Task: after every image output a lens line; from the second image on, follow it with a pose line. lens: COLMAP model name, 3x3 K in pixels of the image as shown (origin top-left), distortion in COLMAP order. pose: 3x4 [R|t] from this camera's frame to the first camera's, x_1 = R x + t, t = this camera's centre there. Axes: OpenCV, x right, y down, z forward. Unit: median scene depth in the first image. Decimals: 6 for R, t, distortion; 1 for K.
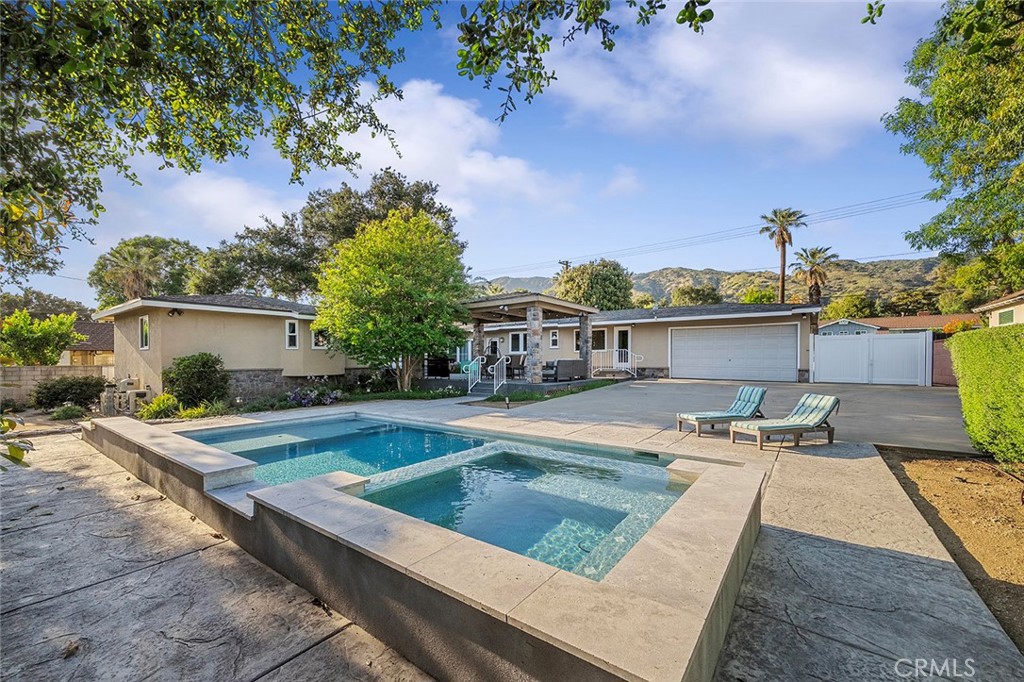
lens RADIAL K [[409.0, 0, 502.8], [0, 409.0, 360.3], [0, 0, 1]] dist [-0.000332, -0.000263]
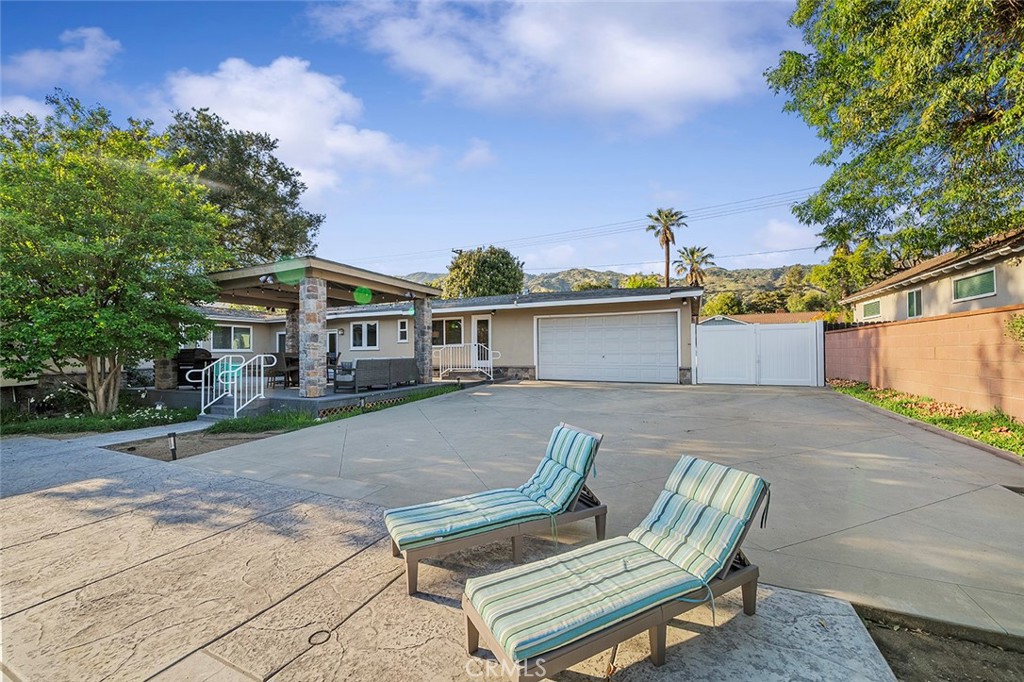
lens RADIAL K [[397.9, 0, 501.8], [0, 397.9, 343.1], [0, 0, 1]] dist [0.013576, 0.000095]
pose [[0.980150, -0.003251, 0.198229, 0.172097], [0.008793, 0.999595, -0.027080, -0.006159], [-0.198061, 0.028285, 0.979782, 0.228455]]
